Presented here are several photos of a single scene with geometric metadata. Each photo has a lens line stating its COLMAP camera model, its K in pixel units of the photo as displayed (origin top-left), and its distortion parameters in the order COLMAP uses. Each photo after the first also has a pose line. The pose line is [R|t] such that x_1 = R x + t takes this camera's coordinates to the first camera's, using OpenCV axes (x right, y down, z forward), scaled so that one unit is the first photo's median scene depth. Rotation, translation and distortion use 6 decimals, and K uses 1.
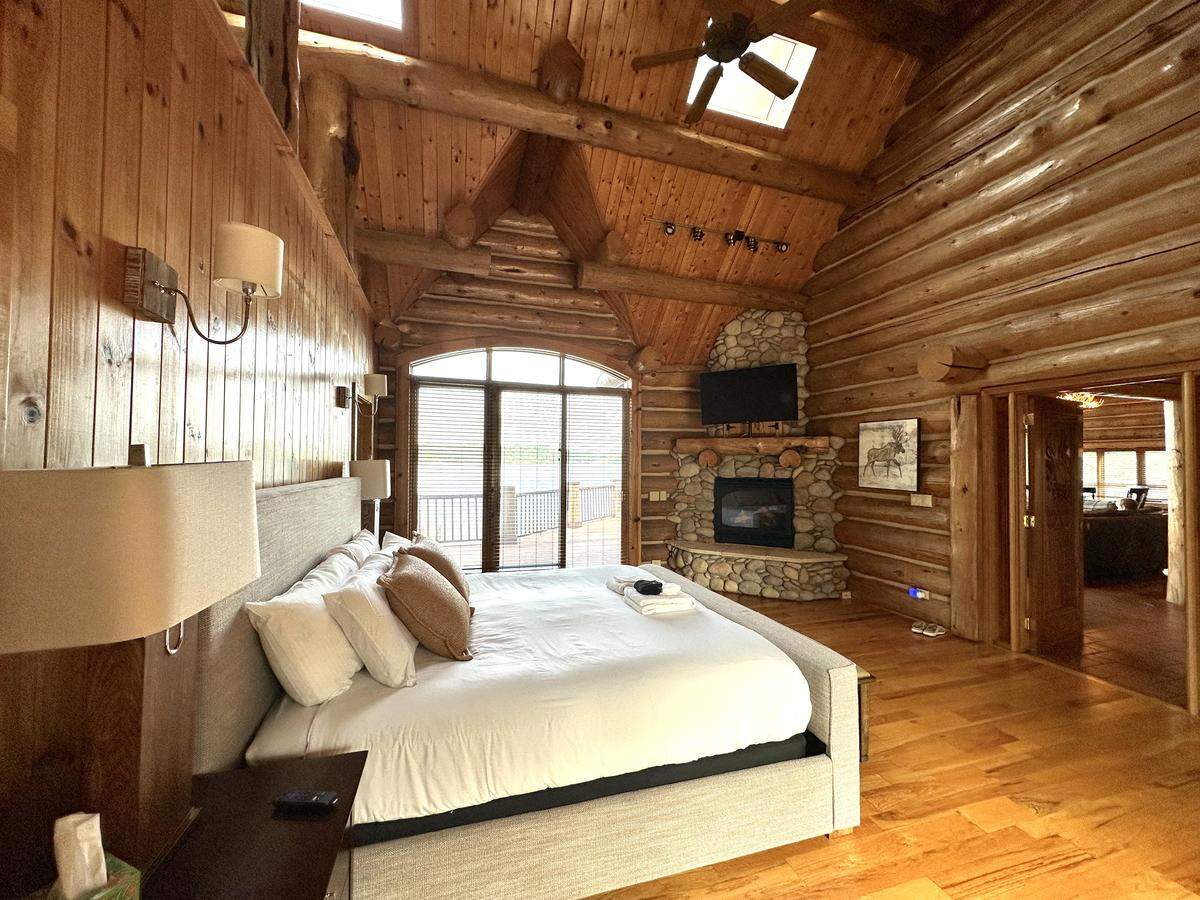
lens RADIAL K [[481.4, 0, 599.7], [0, 481.4, 451.9], [0, 0, 1]] dist [-0.002659, -0.000043]
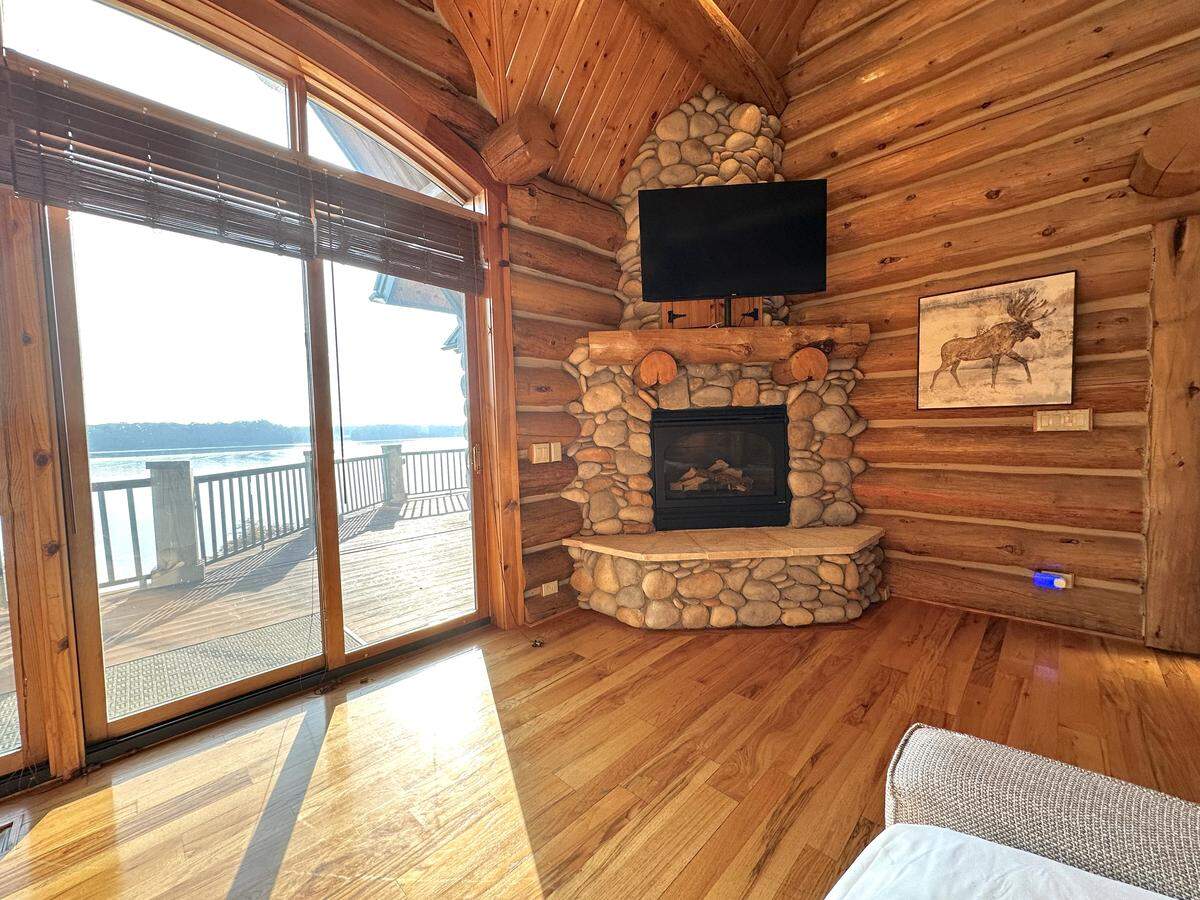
lens RADIAL K [[481.4, 0, 595.9], [0, 481.4, 447.4], [0, 0, 1]] dist [-0.002659, -0.000043]
pose [[0.874944, -0.056050, 0.480969, -0.077867], [0.029674, 0.997618, 0.062278, 0.064759], [-0.483314, -0.040217, 0.874523, 0.620505]]
